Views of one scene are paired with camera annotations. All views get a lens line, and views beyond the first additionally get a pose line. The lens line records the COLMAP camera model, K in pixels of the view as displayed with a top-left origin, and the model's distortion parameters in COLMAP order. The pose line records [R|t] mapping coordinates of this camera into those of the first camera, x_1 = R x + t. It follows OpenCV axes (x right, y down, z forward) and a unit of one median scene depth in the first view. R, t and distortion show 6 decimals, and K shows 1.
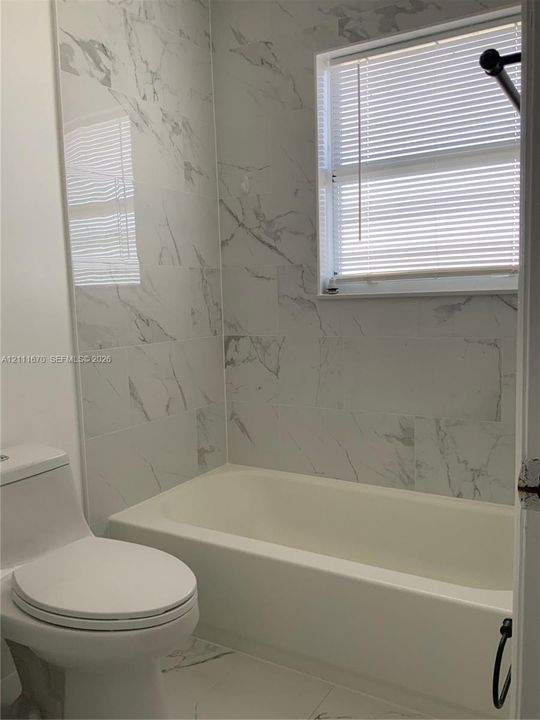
lens RADIAL K [[589.3, 0, 270.0], [0, 589.3, 360.0], [0, 0, 1]] dist [0.077263, -0.122575]
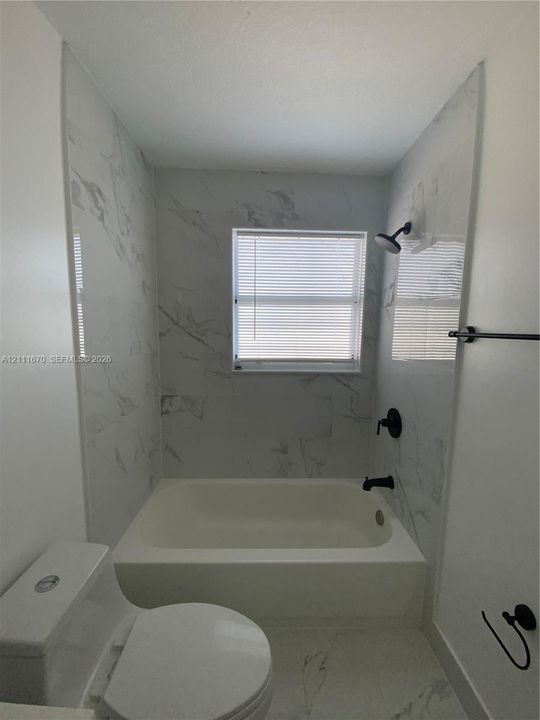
lens RADIAL K [[291.0, 0, 270.1], [0, 291.0, 362.5], [0, 0, 1]] dist [0.012692, -0.000370]
pose [[0.851046, -0.022379, 0.524615, -0.261088], [0.023113, 0.999720, 0.005151, -0.139036], [-0.524583, 0.007742, 0.851324, 0.255329]]
